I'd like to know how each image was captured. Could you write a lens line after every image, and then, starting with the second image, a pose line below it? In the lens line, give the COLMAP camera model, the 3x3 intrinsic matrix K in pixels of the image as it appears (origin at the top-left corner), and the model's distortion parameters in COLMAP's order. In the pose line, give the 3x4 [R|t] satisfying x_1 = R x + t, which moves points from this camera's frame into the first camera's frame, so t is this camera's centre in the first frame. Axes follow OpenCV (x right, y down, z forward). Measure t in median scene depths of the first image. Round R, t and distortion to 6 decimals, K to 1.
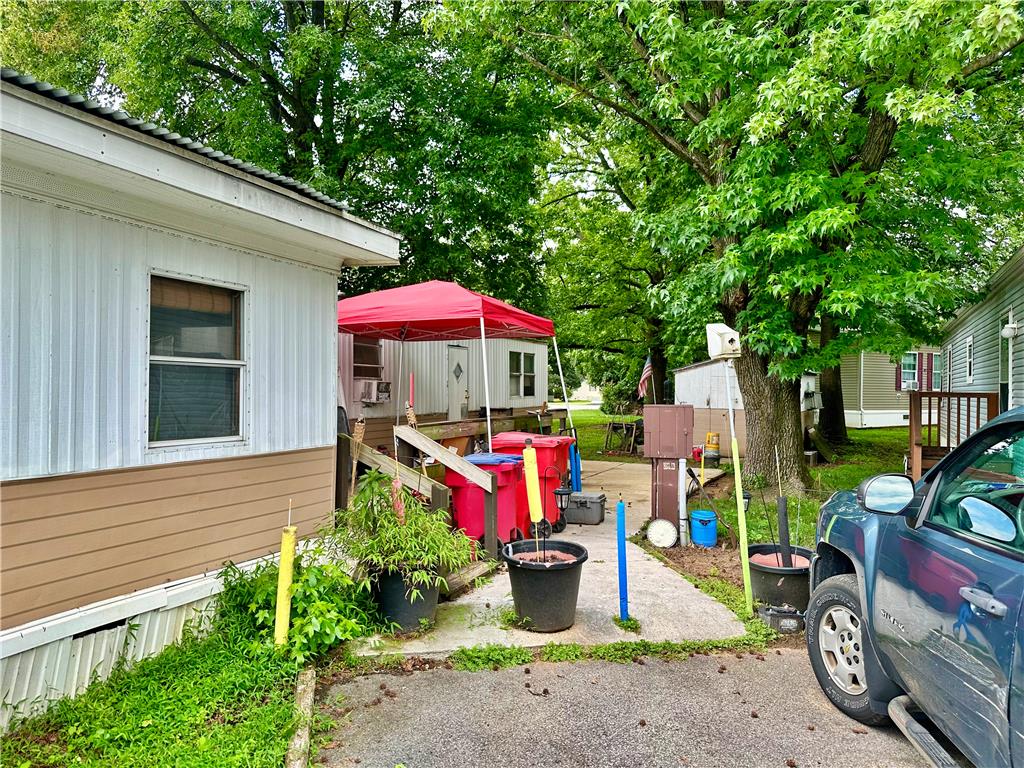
lens RADIAL K [[713.8, 0, 511.4], [0, 713.8, 384.5], [0, 0, 1]] dist [0.012867, 0.001909]
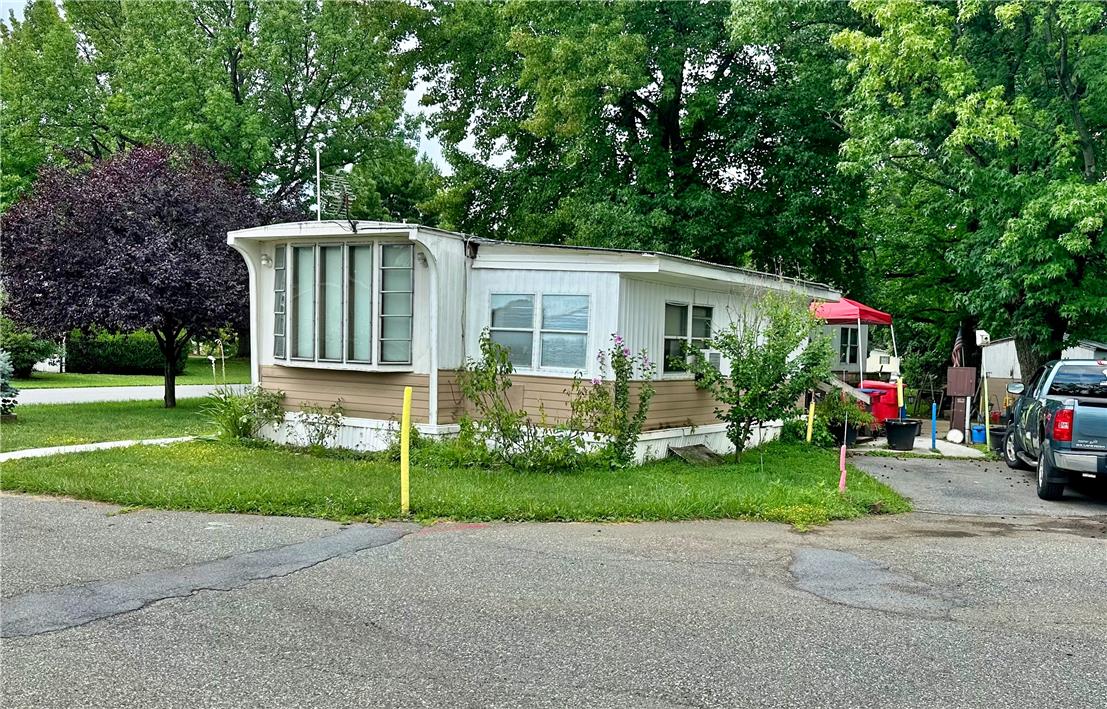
lens RADIAL K [[1051.4, 0, 536.8], [0, 1051.4, 408.1], [0, 0, 1]] dist [-0.014621, 0.000000]
pose [[0.979492, 0.033932, -0.198604, -0.303194], [-0.022876, 0.998072, 0.057699, 0.003950], [0.200179, -0.051972, 0.978380, -1.813176]]
